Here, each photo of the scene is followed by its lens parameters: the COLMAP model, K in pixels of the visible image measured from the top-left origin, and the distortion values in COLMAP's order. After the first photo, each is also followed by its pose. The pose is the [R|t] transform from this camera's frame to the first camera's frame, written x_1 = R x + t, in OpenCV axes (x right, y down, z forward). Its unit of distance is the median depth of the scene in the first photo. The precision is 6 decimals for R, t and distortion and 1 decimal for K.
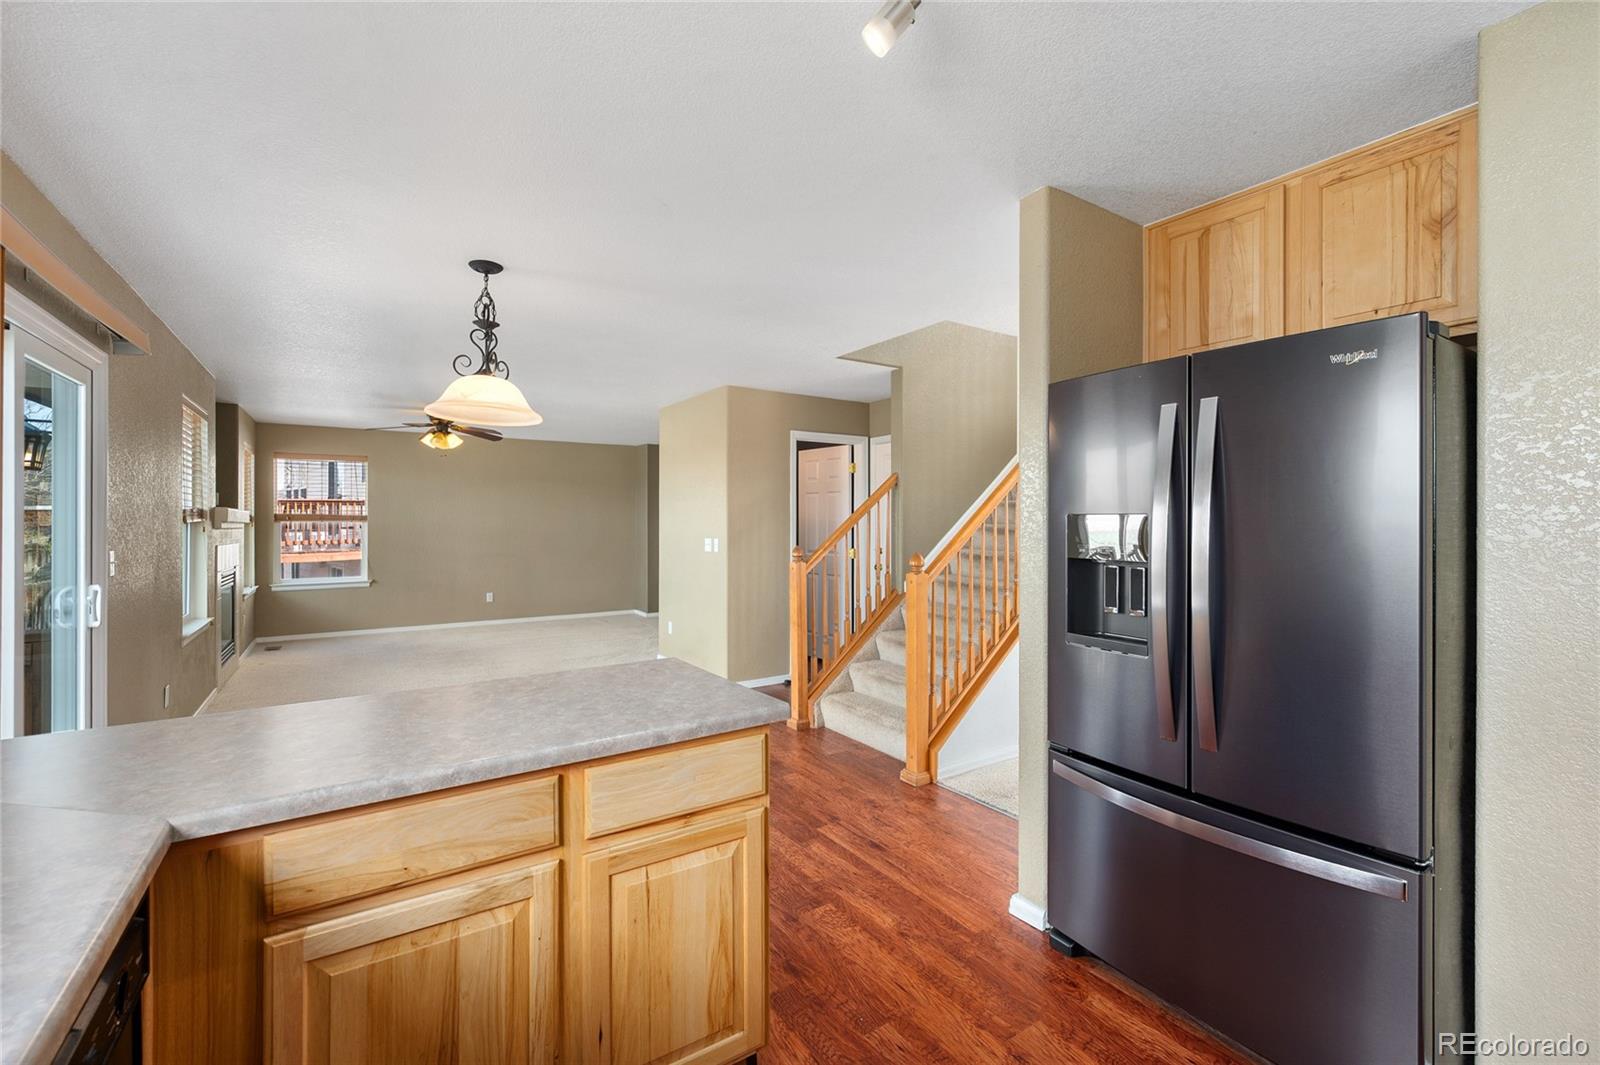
lens RADIAL K [[676.4, 0, 801.6], [0, 676.4, 523.2], [0, 0, 1]] dist [-0.001746, -0.000217]
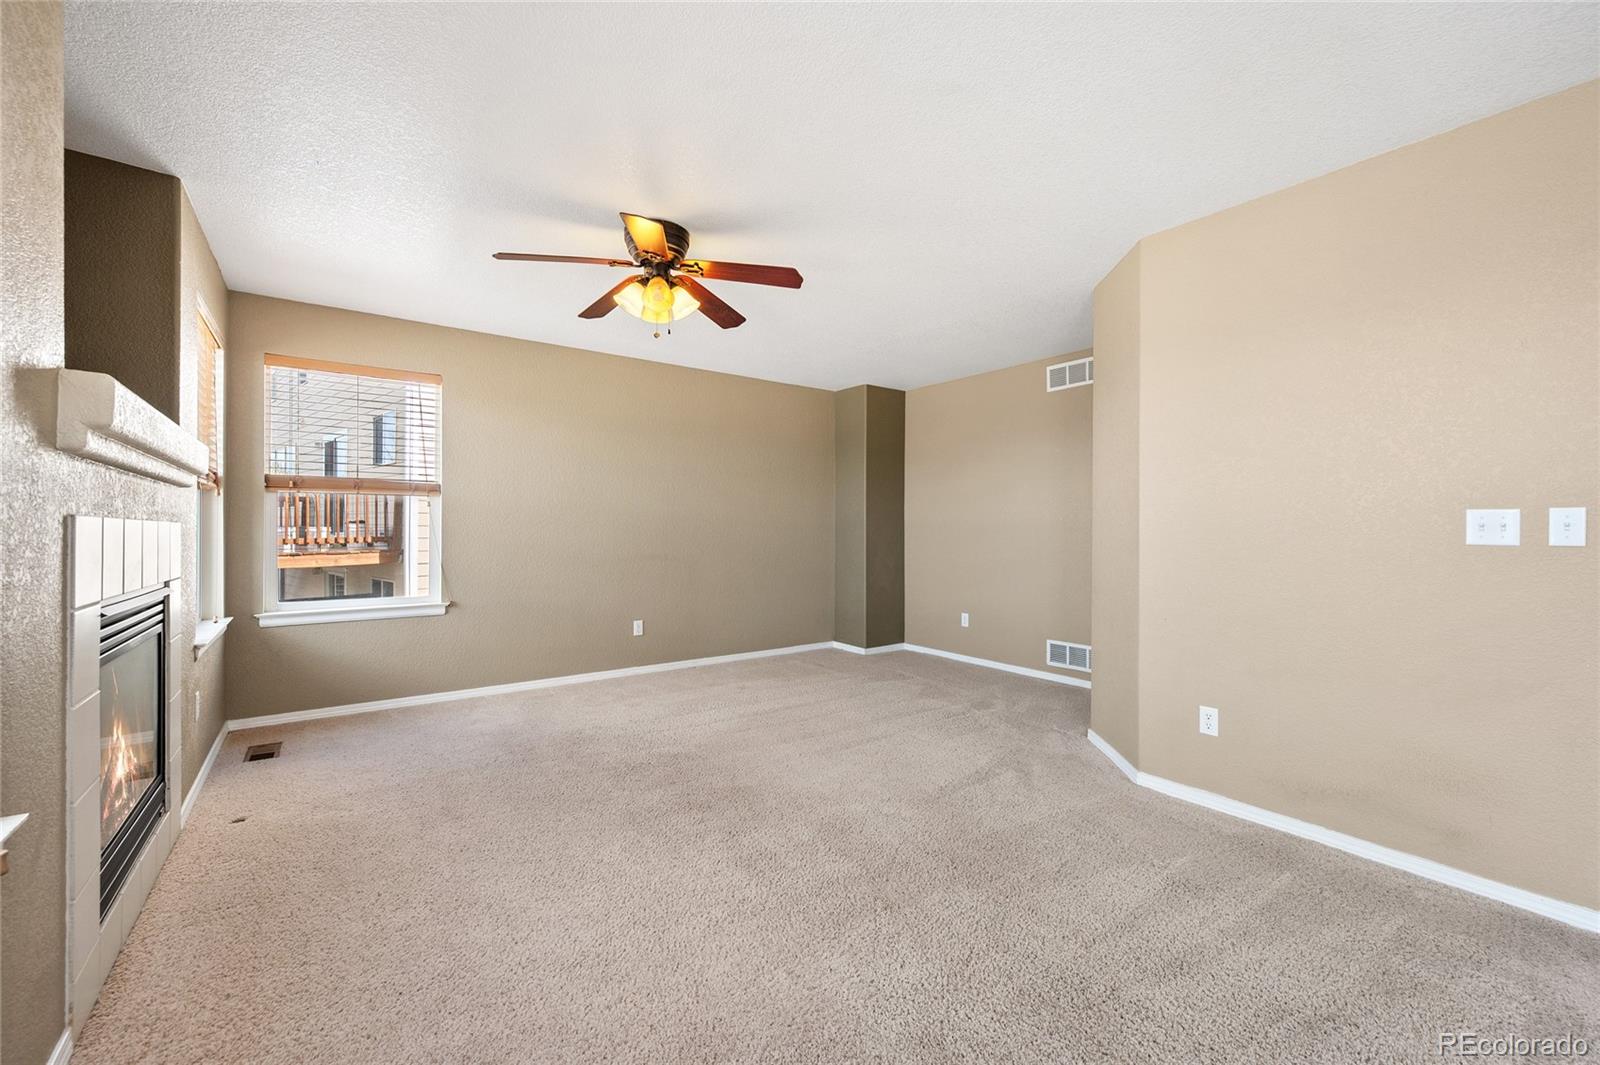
lens RADIAL K [[642.4, 0, 800.2], [0, 642.4, 523.5], [0, 0, 1]] dist [-0.000665, 0.000460]
pose [[0.998957, 0.002023, 0.045606, -0.458682], [-0.001622, 0.999960, -0.008827, 0.030379], [-0.045622, 0.008744, 0.998921, 0.571706]]
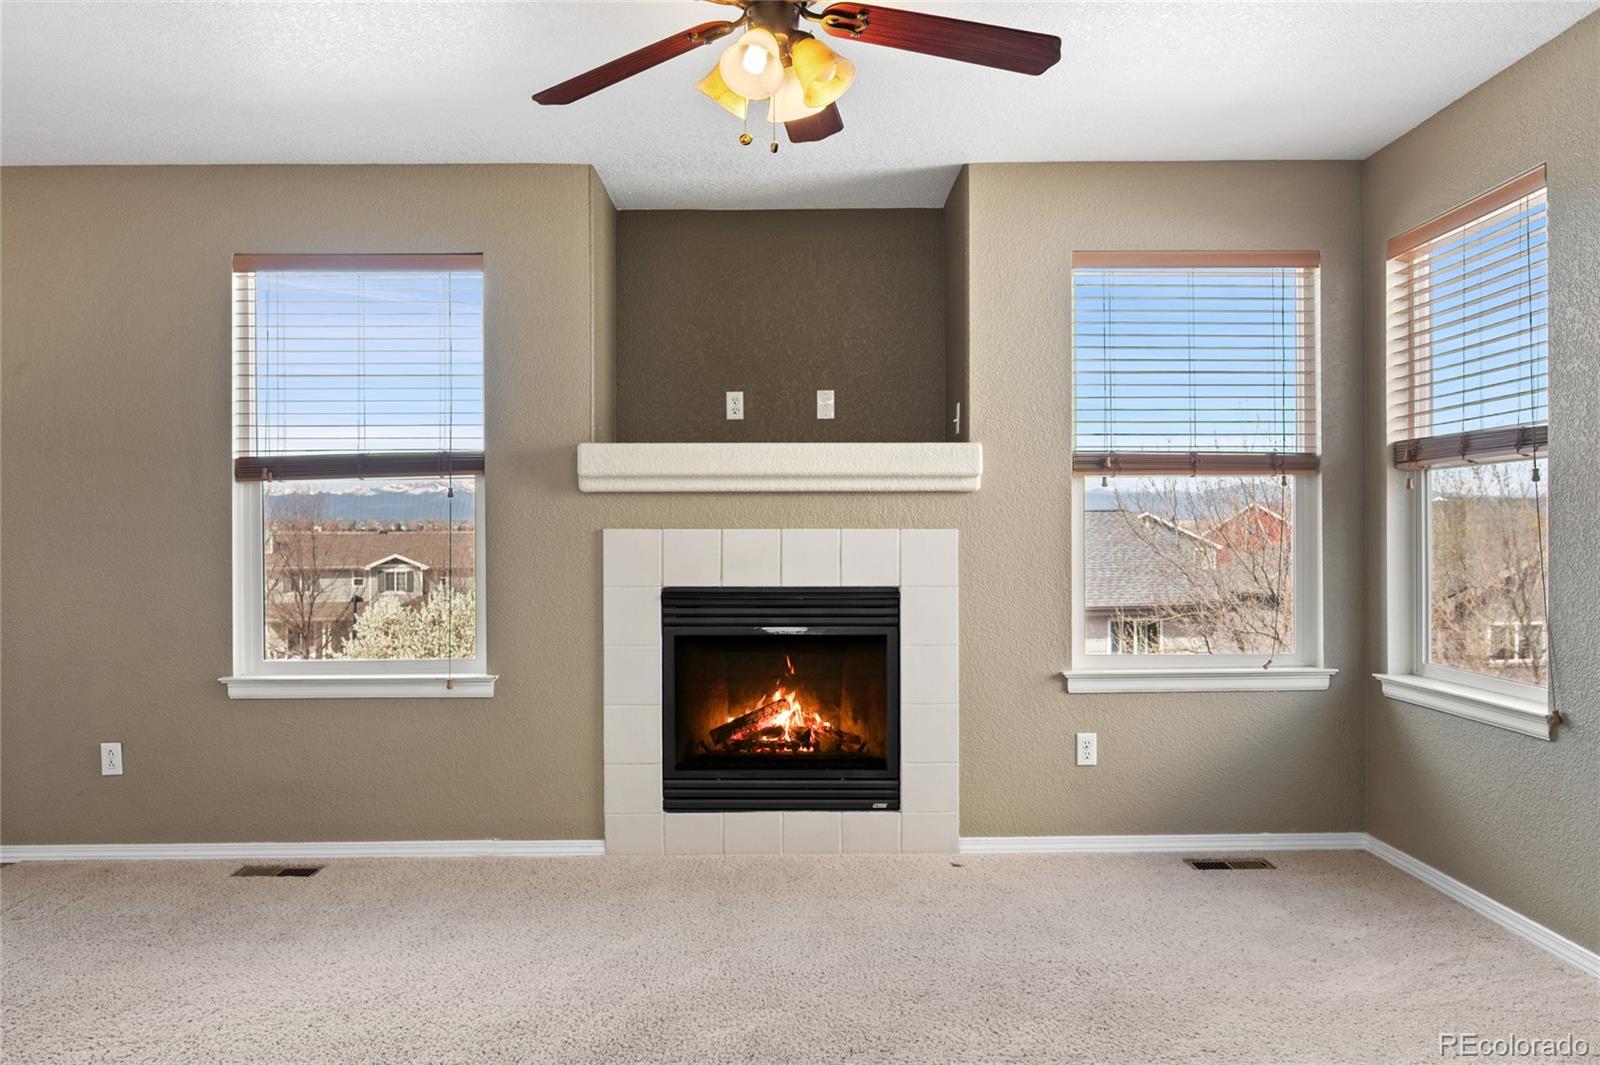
lens RADIAL K [[1212.2, 0, 800.0], [0, 1212.2, 532.5], [0, 0, 1]] dist [-0.004685, -0.000562]
pose [[-0.549674, 0.003763, -0.835371, -0.202955], [0.004370, 0.999989, 0.001629, 0.027632], [0.835368, -0.002755, -0.549685, 1.226062]]
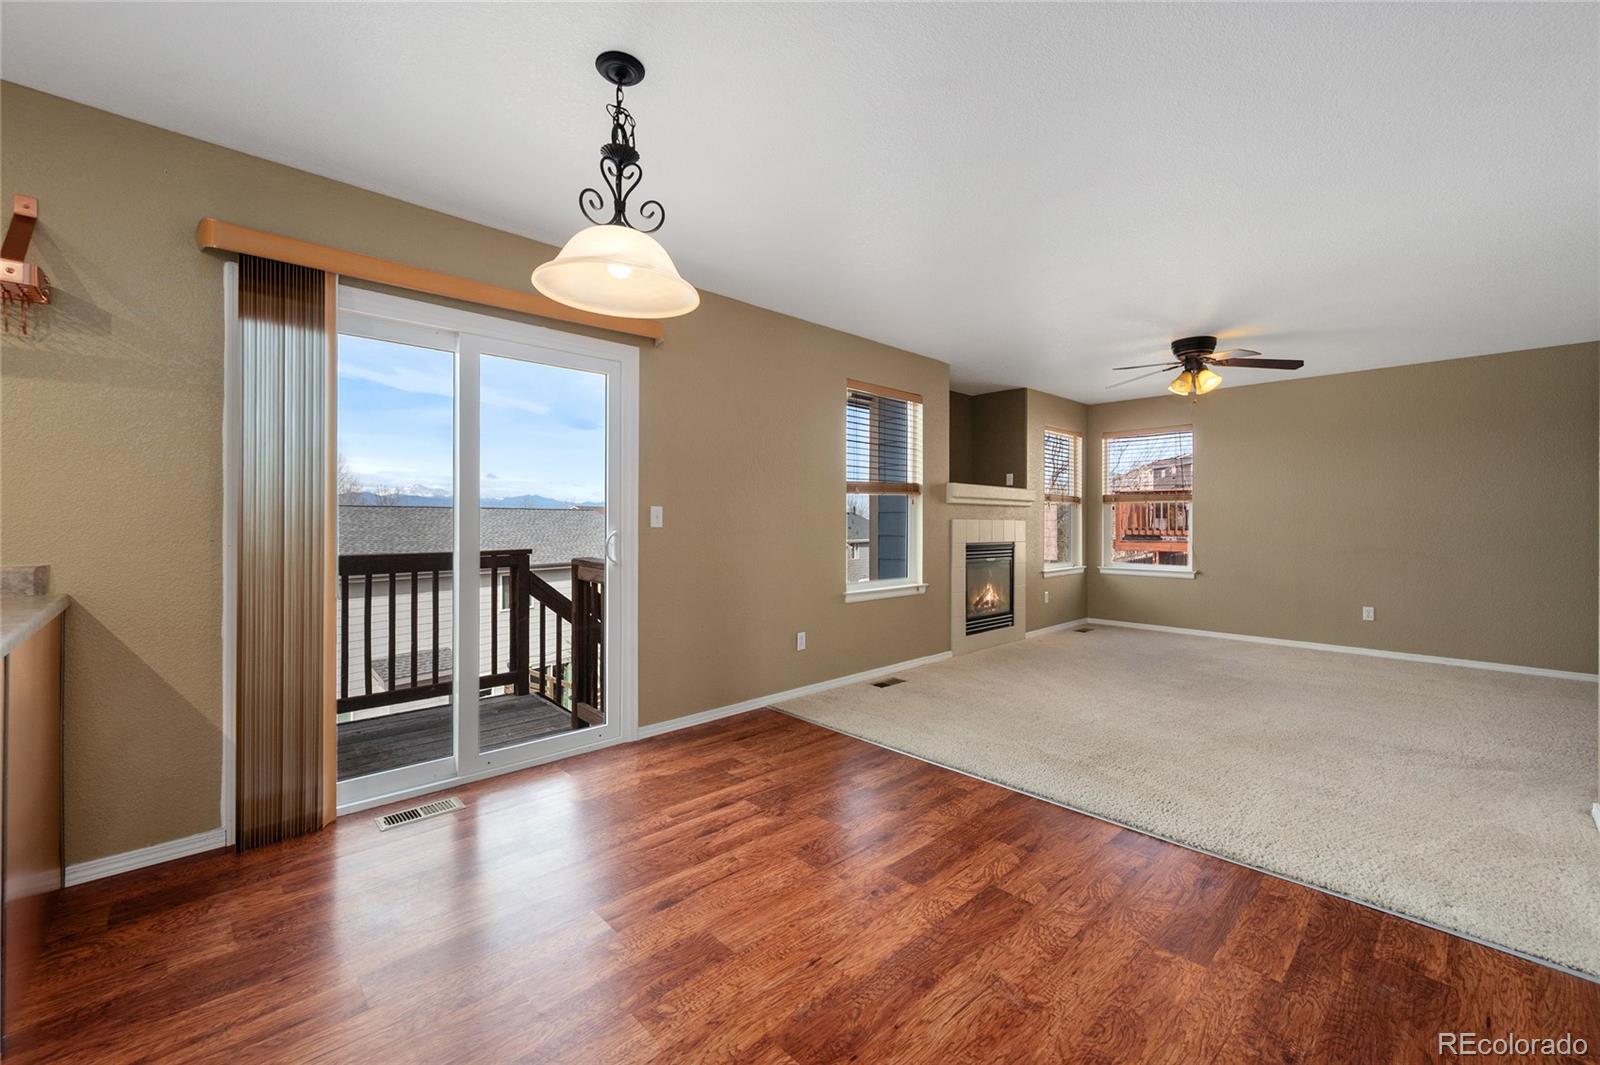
lens RADIAL K [[646.0, 0, 804.7], [0, 646.0, 519.4], [0, 0, 1]] dist [0.000074, 0.000101]
pose [[0.174172, -0.000902, -0.984715, 0.083702], [-0.004853, 0.999987, -0.001775, 0.029035], [0.984703, 0.005088, 0.174166, 0.464327]]
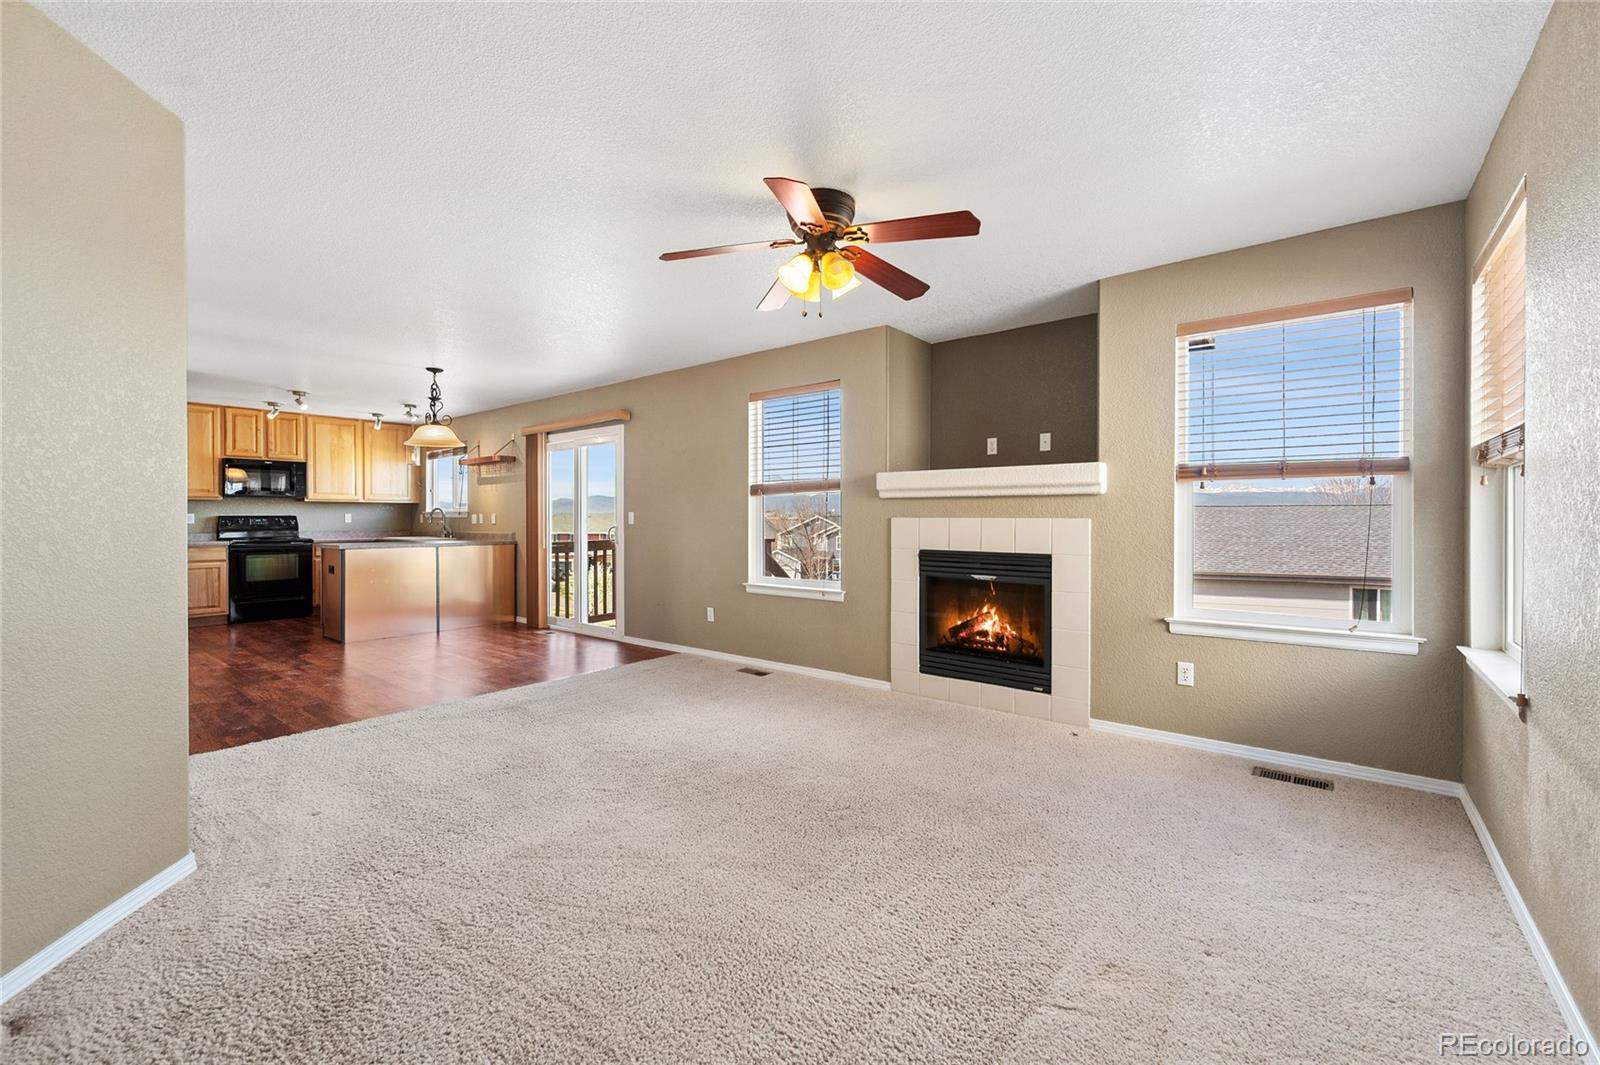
lens RADIAL K [[656.8, 0, 800.5], [0, 656.8, 518.1], [0, 0, 1]] dist [-0.000444, -0.000081]
pose [[-0.953542, 0.001914, -0.301253, -0.397024], [0.001429, 0.999997, 0.001832, 0.025474], [0.301256, 0.001316, -0.953542, 1.384073]]
